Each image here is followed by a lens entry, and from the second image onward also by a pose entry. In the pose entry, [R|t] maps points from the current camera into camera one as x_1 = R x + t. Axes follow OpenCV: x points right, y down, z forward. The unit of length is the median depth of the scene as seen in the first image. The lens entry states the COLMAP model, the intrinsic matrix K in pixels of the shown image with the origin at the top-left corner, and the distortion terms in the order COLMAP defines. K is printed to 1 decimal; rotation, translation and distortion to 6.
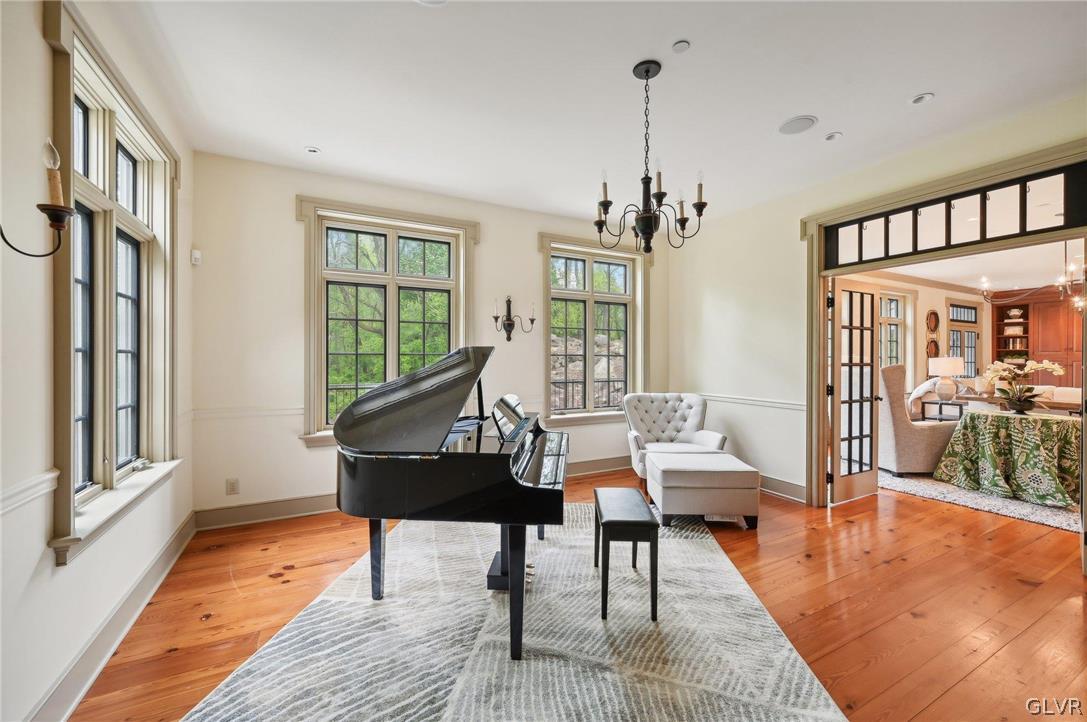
lens RADIAL K [[432.2, 0, 543.5], [0, 432.2, 361.0], [0, 0, 1]] dist [-0.001246, -0.000062]
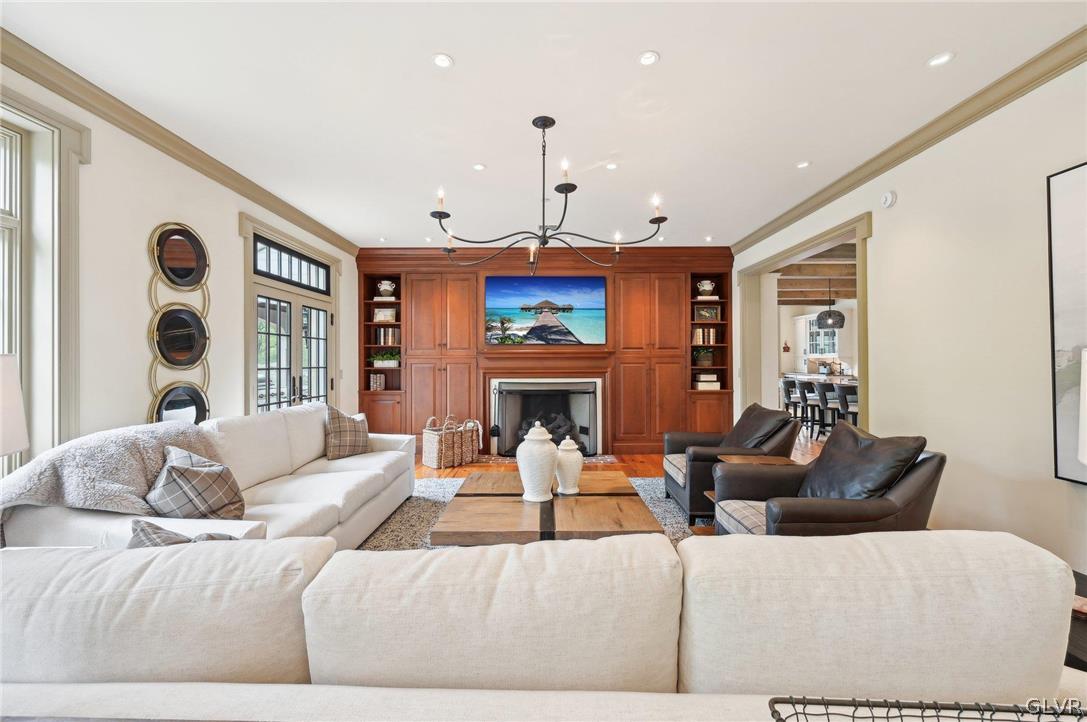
lens RADIAL K [[432.2, 0, 543.5], [0, 432.2, 361.0], [0, 0, 1]] dist [-0.001246, -0.000062]
pose [[0.464645, -0.006631, 0.885472, 0.652361], [0.013149, 0.999913, 0.000588, -0.001971], [-0.885400, 0.011370, 0.464692, 0.515542]]
